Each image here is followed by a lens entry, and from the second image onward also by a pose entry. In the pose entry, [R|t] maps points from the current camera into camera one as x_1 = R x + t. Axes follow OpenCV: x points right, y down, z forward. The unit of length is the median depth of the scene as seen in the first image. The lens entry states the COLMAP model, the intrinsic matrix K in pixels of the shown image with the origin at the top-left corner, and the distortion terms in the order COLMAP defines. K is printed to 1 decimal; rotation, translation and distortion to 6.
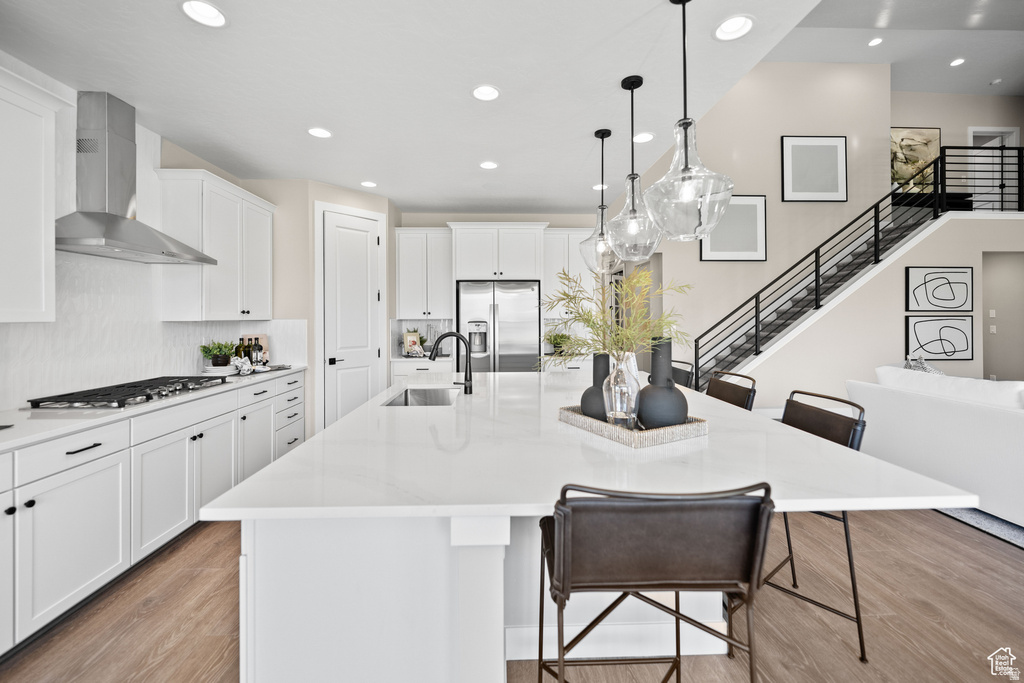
lens RADIAL K [[425.4, 0, 512.1], [0, 425.4, 313.1], [0, 0, 1]] dist [-0.000994, 0.000429]
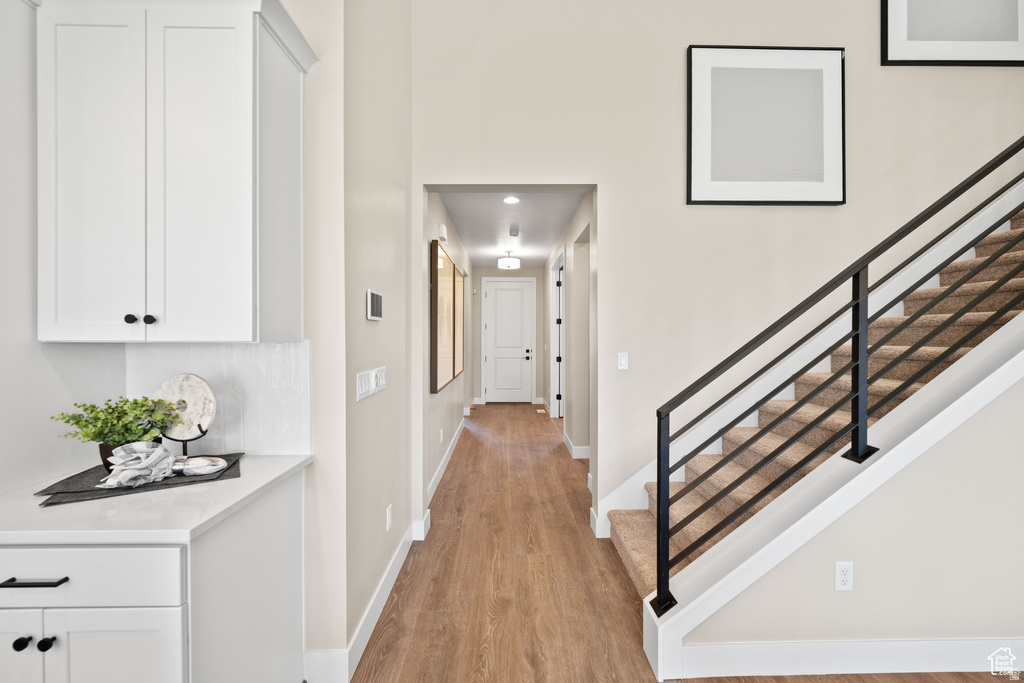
lens RADIAL K [[450.4, 0, 524.3], [0, 450.4, 335.5], [0, 0, 1]] dist [0.000408, 0.000056]
pose [[0.999994, 0.003213, -0.001083, 0.381977], [-0.003202, 0.999949, 0.009622, 0.005953], [0.001113, -0.009618, 0.999953, 0.771453]]
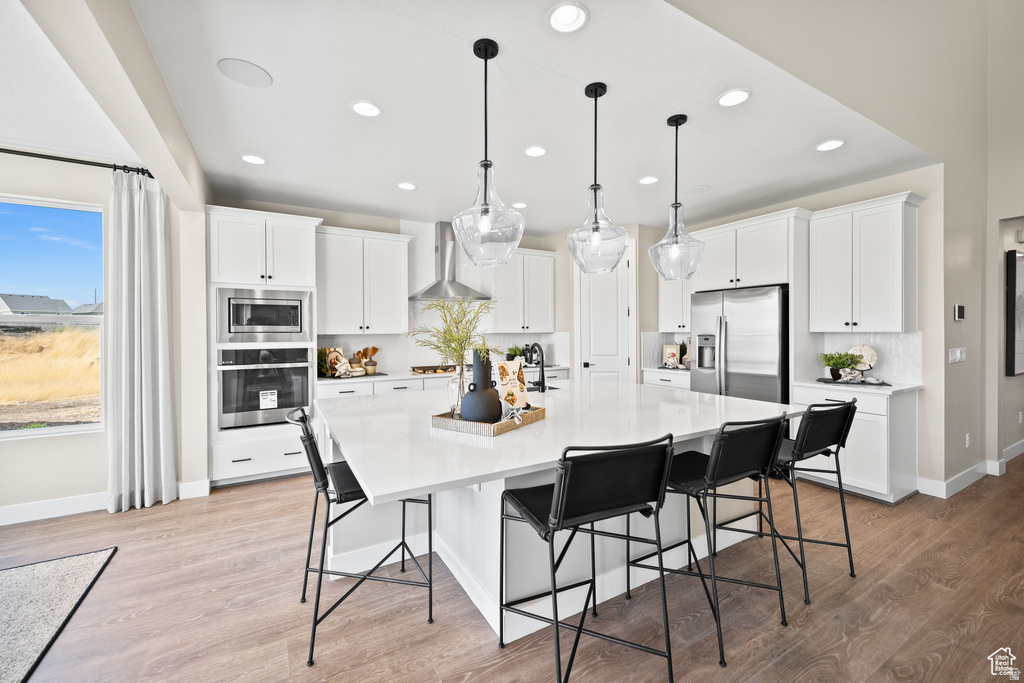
lens RADIAL K [[416.5, 0, 511.5], [0, 416.5, 335.0], [0, 0, 1]] dist [-0.002650, -0.000101]
pose [[0.472649, 0.009256, -0.881202, 0.503591], [0.012580, 0.999772, 0.017250, -0.001477], [0.881161, -0.019239, 0.472425, 0.182440]]
